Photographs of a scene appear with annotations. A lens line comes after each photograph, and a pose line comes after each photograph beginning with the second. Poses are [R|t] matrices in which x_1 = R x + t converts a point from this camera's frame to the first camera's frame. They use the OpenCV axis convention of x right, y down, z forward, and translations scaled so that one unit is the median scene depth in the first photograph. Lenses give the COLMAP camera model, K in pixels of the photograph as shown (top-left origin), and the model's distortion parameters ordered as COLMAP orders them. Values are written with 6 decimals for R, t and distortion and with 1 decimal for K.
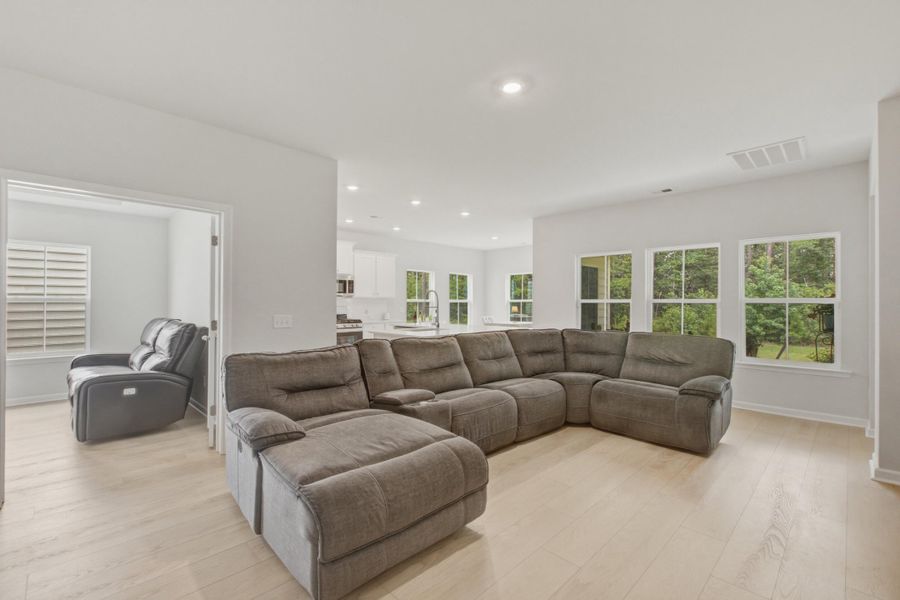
lens RADIAL K [[391.5, 0, 449.9], [0, 391.5, 304.6], [0, 0, 1]] dist [-0.006189, 0.000261]
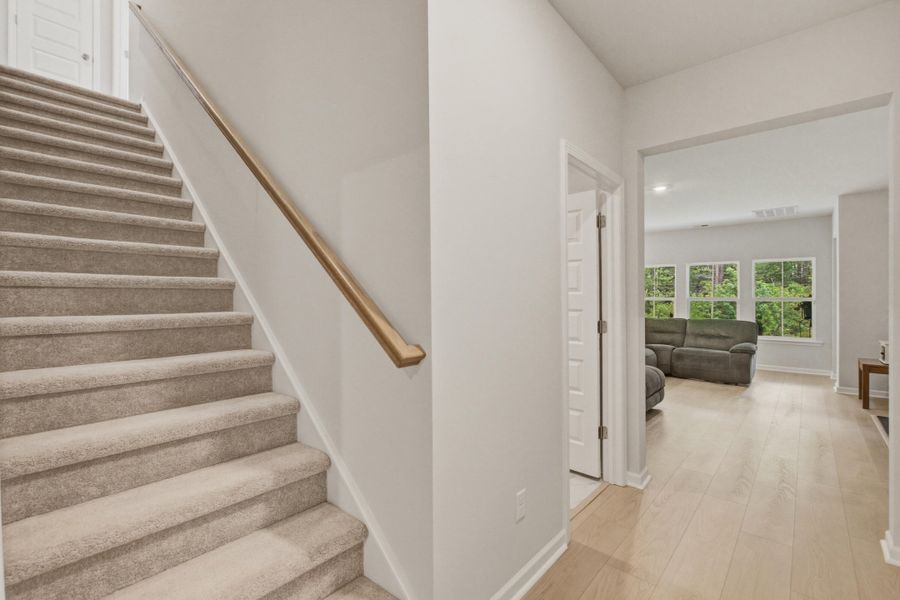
lens RADIAL K [[391.5, 0, 453.2], [0, 391.5, 298.8], [0, 0, 1]] dist [-0.006189, 0.000261]
pose [[0.998073, 0.004154, 0.061919, -0.622707], [-0.003842, 0.999979, -0.005162, 0.001810], [-0.061939, 0.004915, 0.998068, -0.544324]]
